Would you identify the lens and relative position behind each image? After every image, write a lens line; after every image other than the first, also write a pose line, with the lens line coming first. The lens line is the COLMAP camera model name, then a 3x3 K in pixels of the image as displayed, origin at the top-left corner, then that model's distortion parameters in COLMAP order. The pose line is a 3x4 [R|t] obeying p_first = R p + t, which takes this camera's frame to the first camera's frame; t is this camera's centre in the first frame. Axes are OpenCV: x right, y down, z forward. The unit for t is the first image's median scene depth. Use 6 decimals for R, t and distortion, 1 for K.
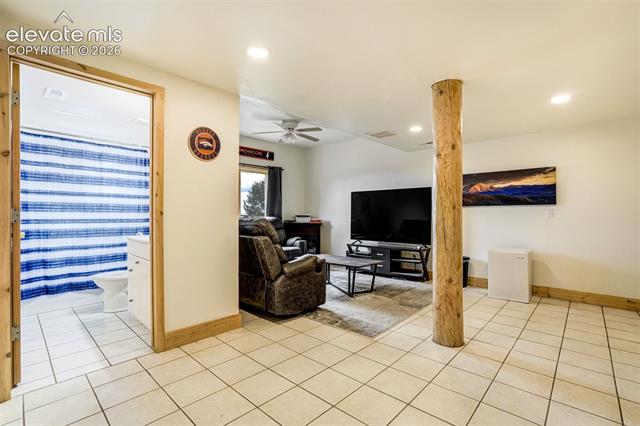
lens RADIAL K [[300.2, 0, 322.4], [0, 300.2, 213.0], [0, 0, 1]] dist [-0.026121, 0.004236]
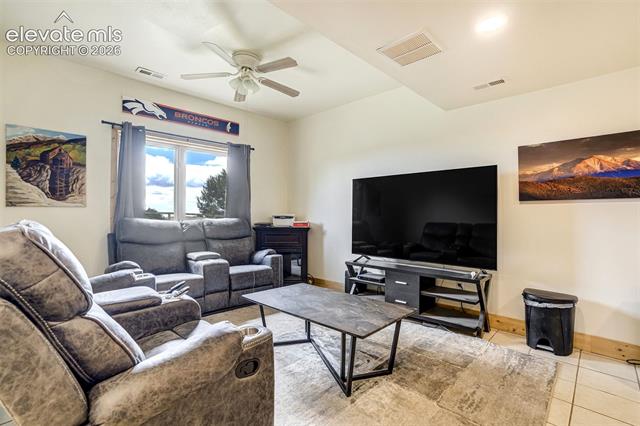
lens RADIAL K [[300.2, 0, 311.8], [0, 300.2, 214.9], [0, 0, 1]] dist [-0.026121, 0.004236]
pose [[0.998355, 0.000478, -0.057328, 0.049421], [-0.000200, 0.999988, 0.004842, 0.002281], [0.057330, -0.004823, 0.998344, 0.391839]]
